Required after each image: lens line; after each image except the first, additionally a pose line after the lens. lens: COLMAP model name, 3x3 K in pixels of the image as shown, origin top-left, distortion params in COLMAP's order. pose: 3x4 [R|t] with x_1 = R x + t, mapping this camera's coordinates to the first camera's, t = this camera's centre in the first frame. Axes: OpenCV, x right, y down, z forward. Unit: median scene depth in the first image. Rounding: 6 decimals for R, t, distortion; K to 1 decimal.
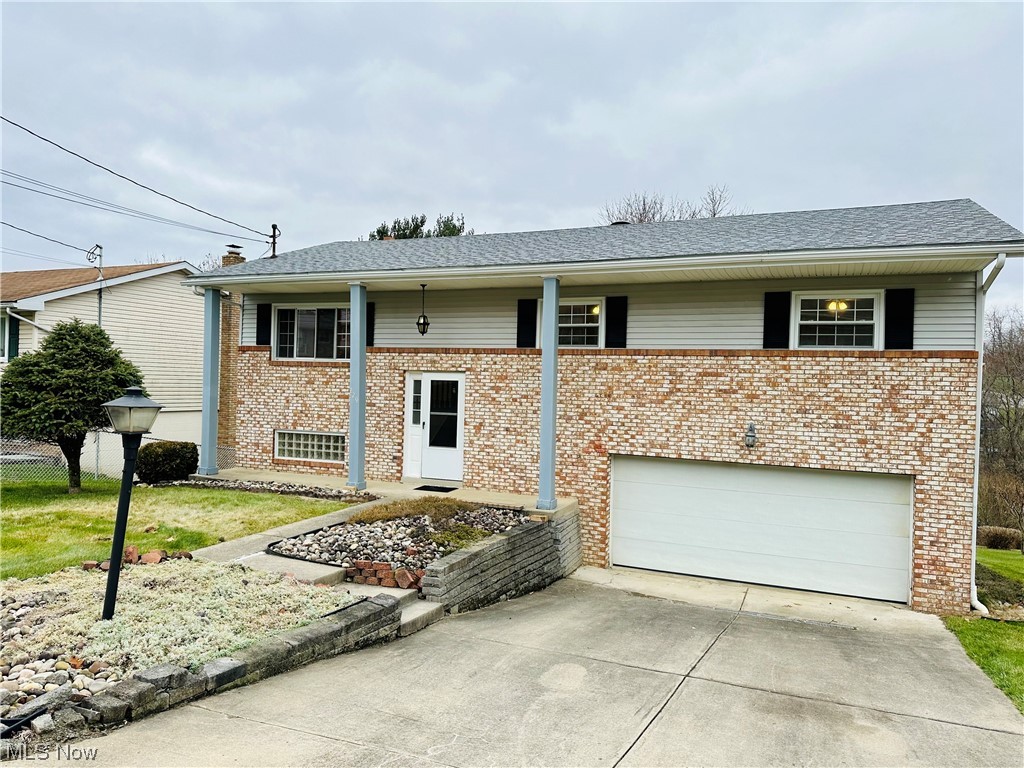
lens RADIAL K [[712.3, 0, 512.0], [0, 712.3, 384.0], [0, 0, 1]] dist [0.140657, -0.247229]
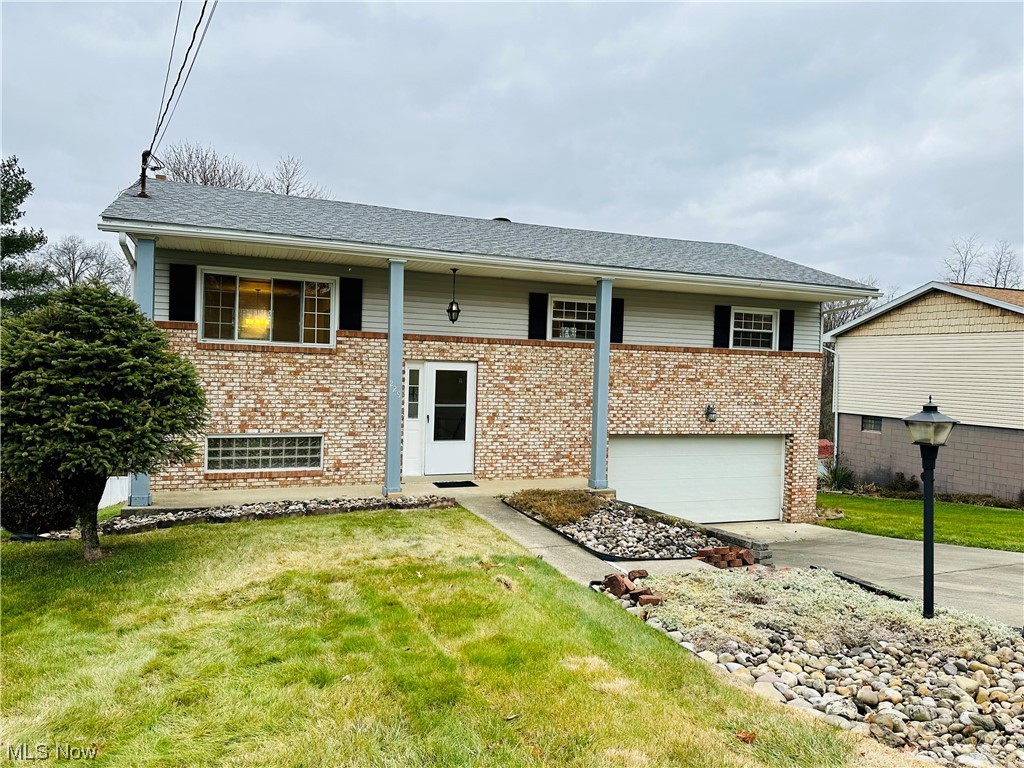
lens RADIAL K [[712.3, 0, 512.0], [0, 712.3, 384.0], [0, 0, 1]] dist [0.140657, -0.247229]
pose [[0.701819, -0.017559, 0.712139, -0.749591], [-0.006558, 0.999495, 0.031106, -0.017896], [-0.712325, -0.026501, 0.701350, 0.288829]]
